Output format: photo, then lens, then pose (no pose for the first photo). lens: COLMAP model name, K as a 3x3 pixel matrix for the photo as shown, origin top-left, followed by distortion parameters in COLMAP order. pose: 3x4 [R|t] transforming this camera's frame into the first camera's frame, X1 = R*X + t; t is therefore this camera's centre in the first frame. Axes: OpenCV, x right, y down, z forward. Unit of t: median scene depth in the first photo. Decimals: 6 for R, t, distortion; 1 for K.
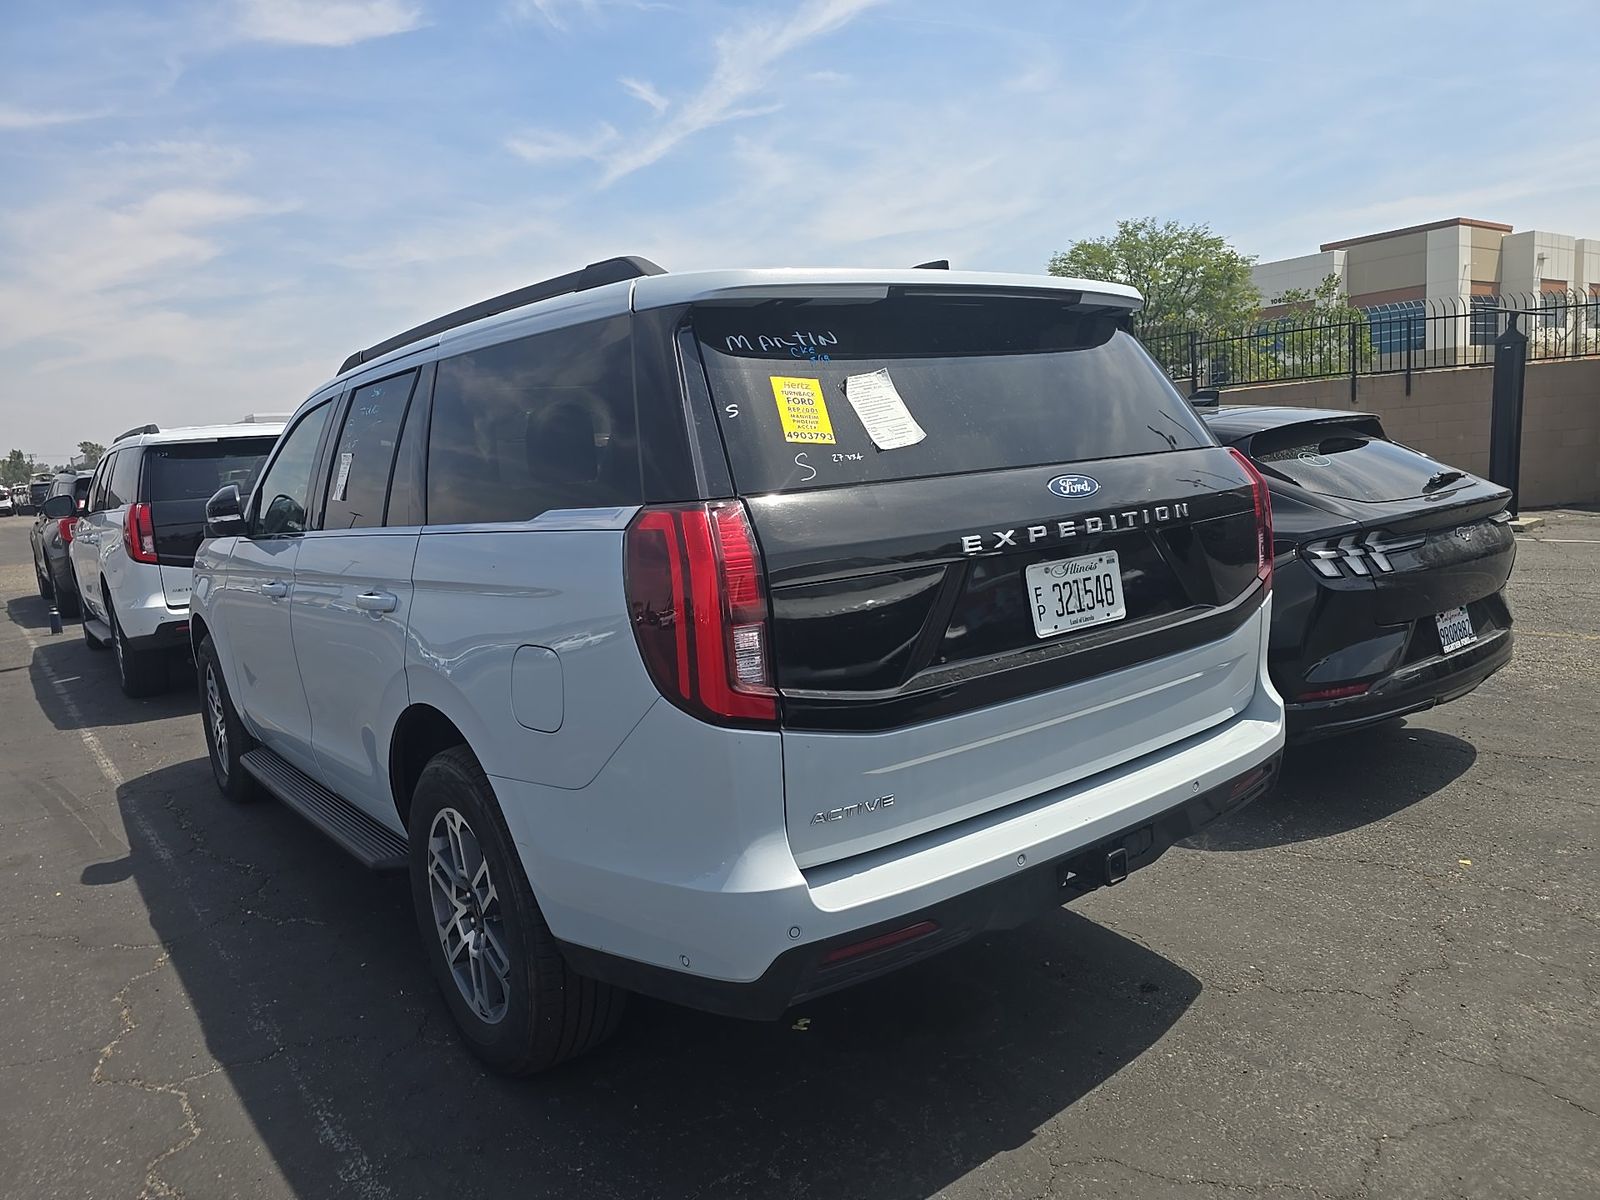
lens RADIAL K [[1102.1, 0, 800.0], [0, 1102.1, 600.0], [0, 0, 1]] dist [0.094432, -0.085637]
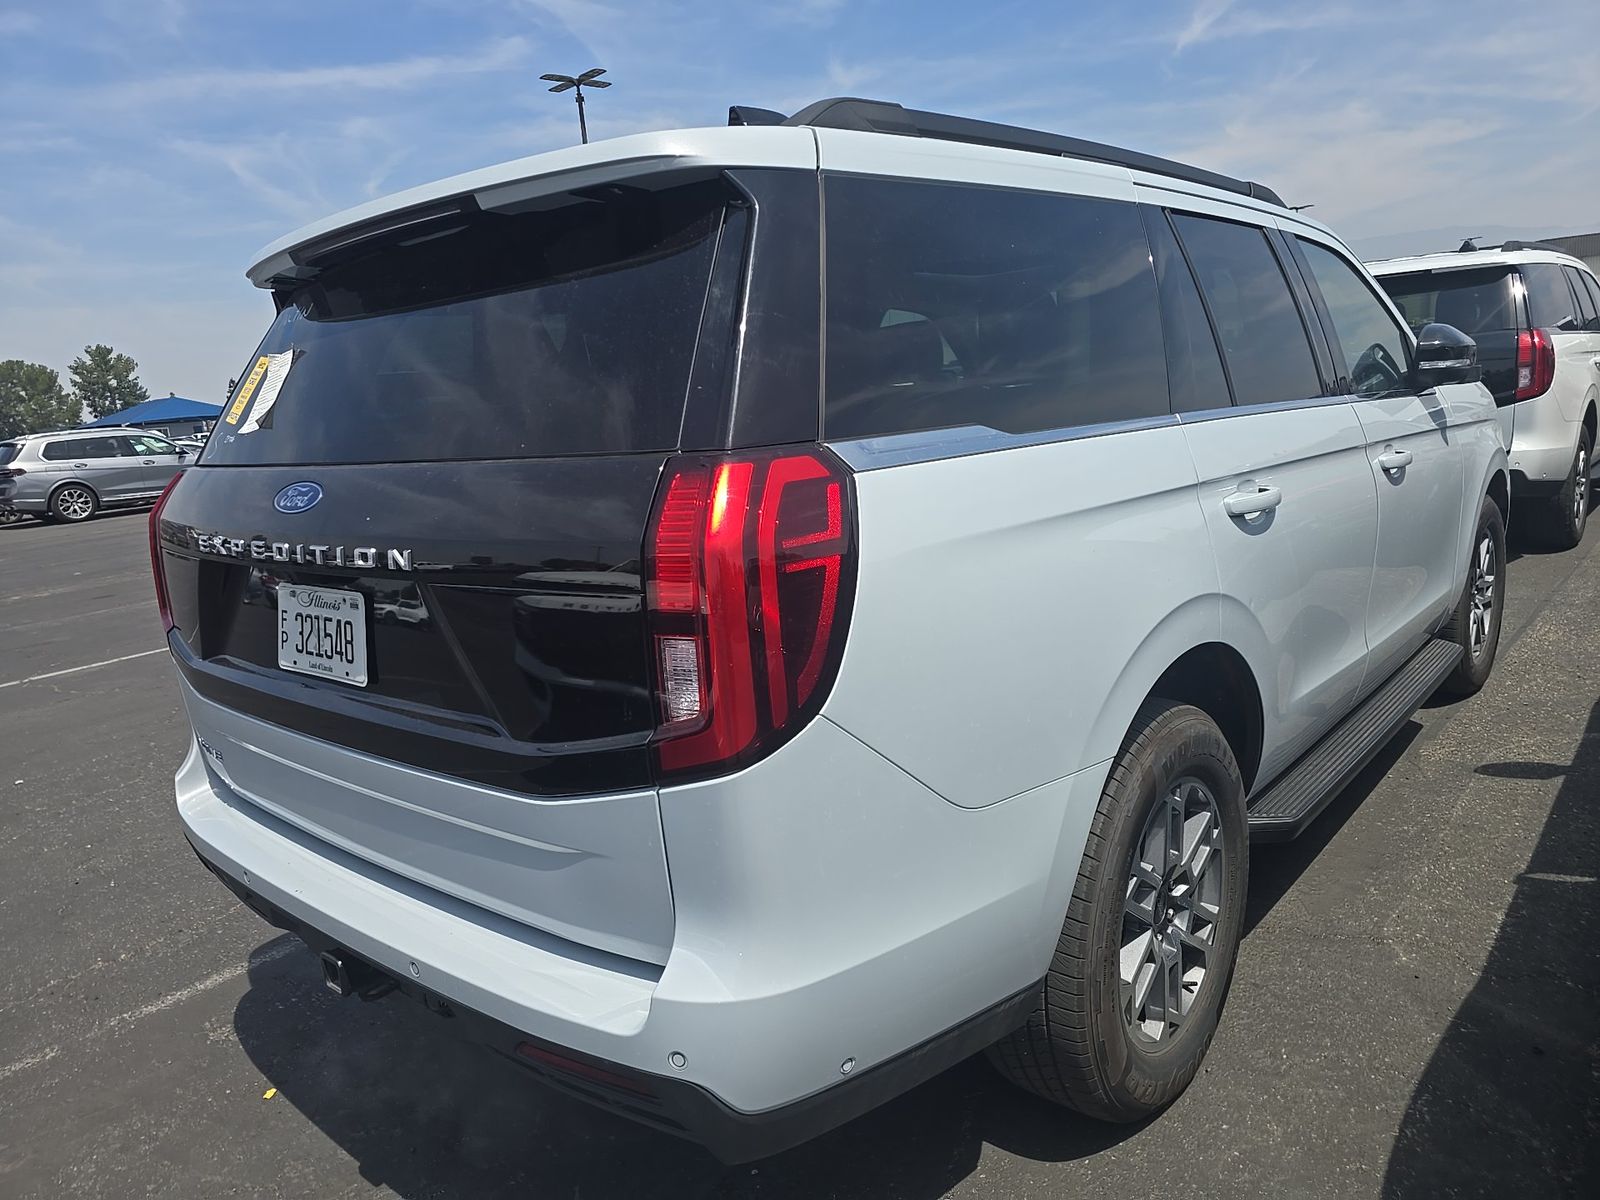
lens RADIAL K [[1102.1, 0, 800.0], [0, 1102.1, 600.0], [0, 0, 1]] dist [0.094432, -0.085637]
pose [[0.188746, 0.246444, -0.950600, 1.073611], [-0.063657, 0.969033, 0.238583, -0.242052], [0.979961, 0.015480, 0.198589, 1.186512]]
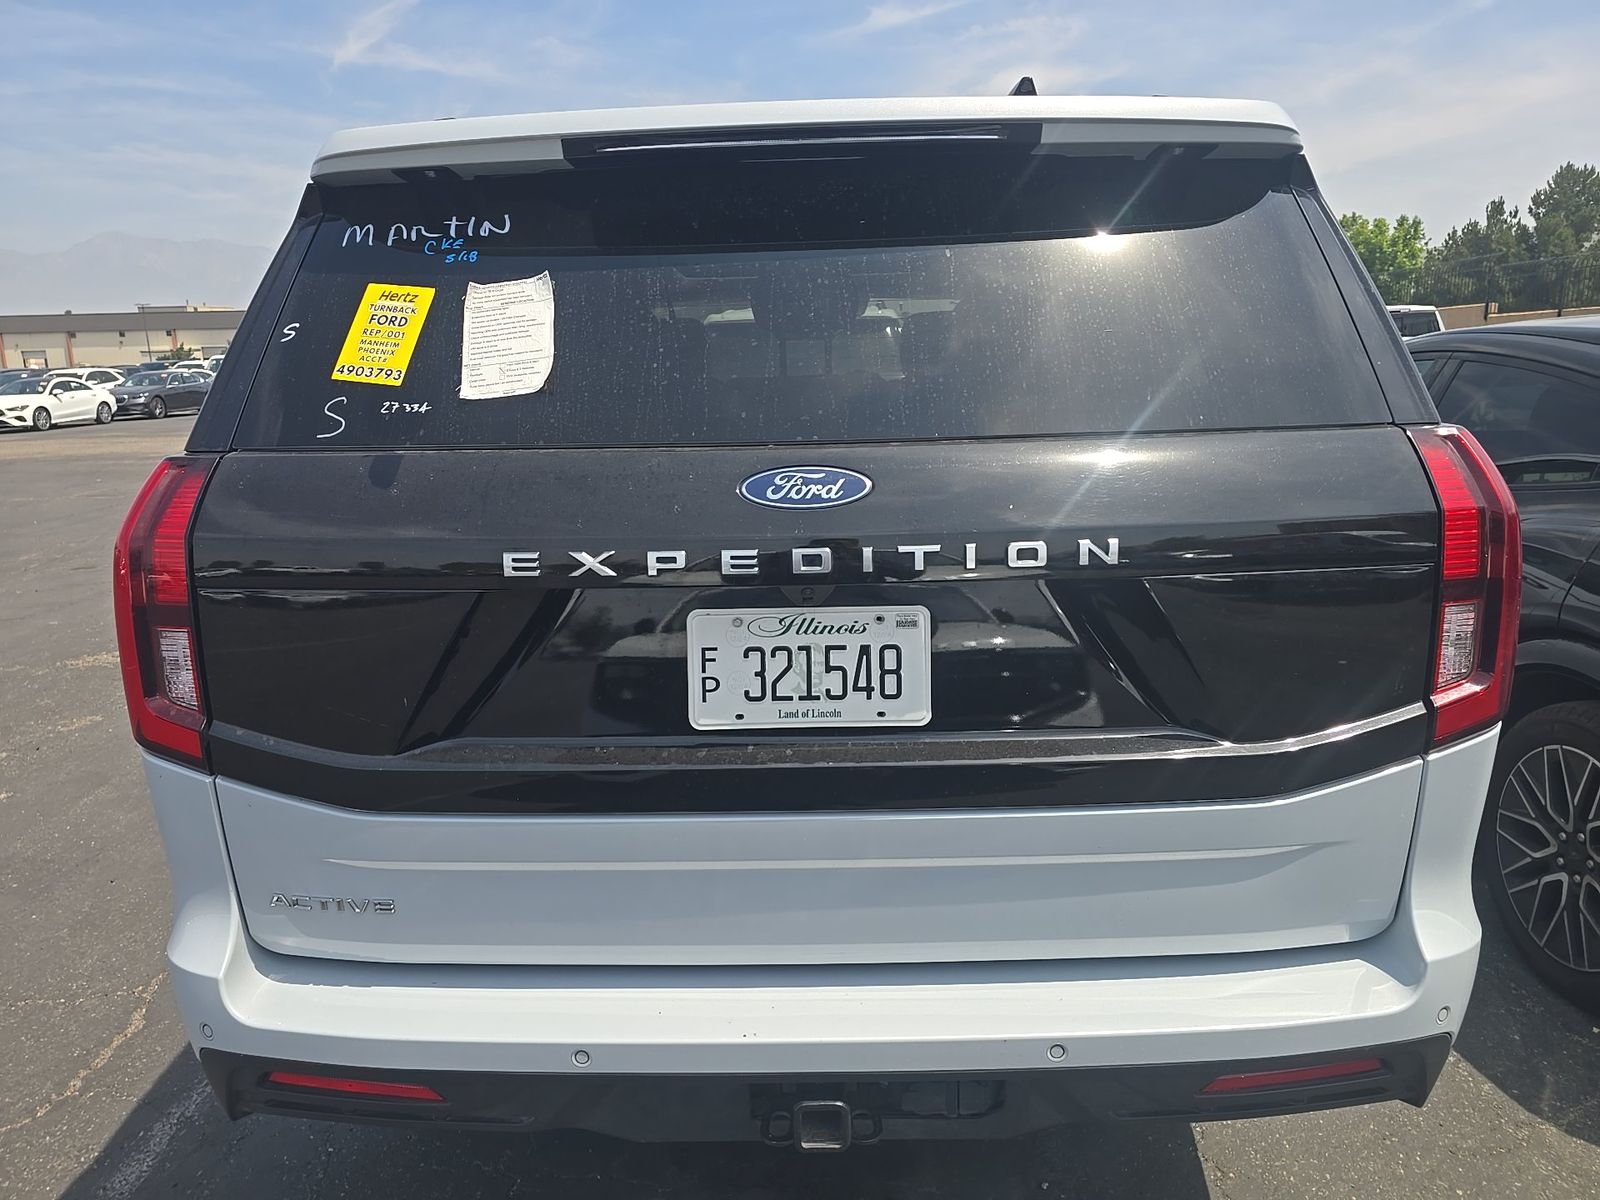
lens RADIAL K [[1102.1, 0, 800.0], [0, 1102.1, 600.0], [0, 0, 1]] dist [0.094432, -0.085637]
pose [[0.782889, 0.185827, -0.593761, 0.594078], [-0.119442, 0.981493, 0.149686, -0.130352], [0.610588, -0.046267, 0.790596, 0.539271]]
